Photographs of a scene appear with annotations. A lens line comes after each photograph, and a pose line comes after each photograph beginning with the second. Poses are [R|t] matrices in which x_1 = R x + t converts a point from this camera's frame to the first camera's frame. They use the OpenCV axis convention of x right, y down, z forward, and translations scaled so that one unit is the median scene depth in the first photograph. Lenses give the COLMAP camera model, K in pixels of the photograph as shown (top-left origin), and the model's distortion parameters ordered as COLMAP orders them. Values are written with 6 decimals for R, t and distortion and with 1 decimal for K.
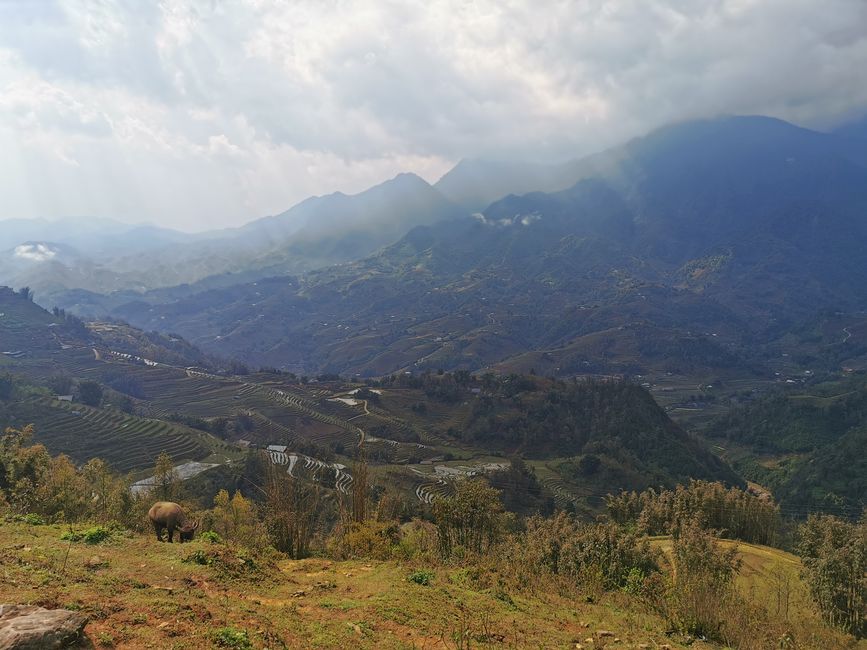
lens RADIAL K [[671.7, 0, 433.5], [0, 671.7, 325.0], [0, 0, 1]] dist [0.078994, -0.107689]
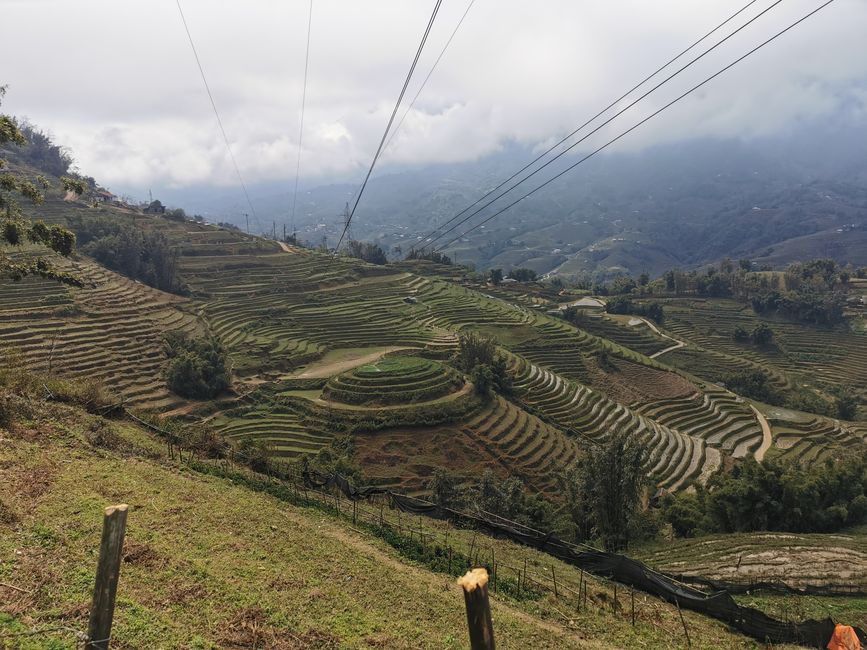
lens RADIAL K [[671.7, 0, 433.5], [0, 671.7, 325.0], [0, 0, 1]] dist [0.078994, -0.107689]
pose [[0.998545, 0.013272, -0.052259, -0.112741], [-0.007971, 0.994920, 0.100355, 0.036017], [0.053325, -0.099792, 0.993578, 0.265868]]
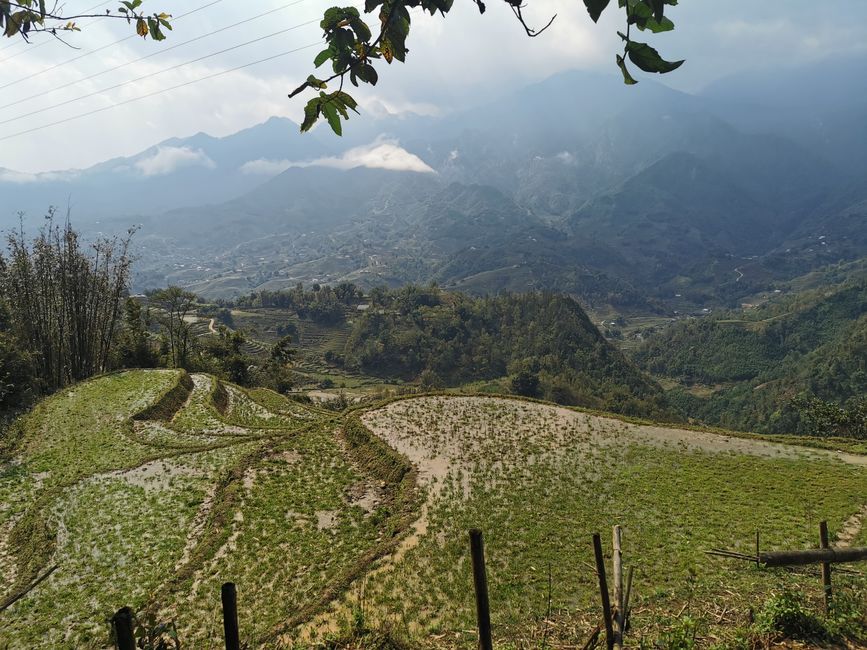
lens RADIAL K [[671.7, 0, 433.5], [0, 671.7, 325.0], [0, 0, 1]] dist [0.078994, -0.107689]
pose [[0.983662, 0.000586, 0.180026, 0.002019], [-0.010071, 0.998608, 0.051775, 0.039312], [-0.179745, -0.052742, 0.982298, 0.116137]]
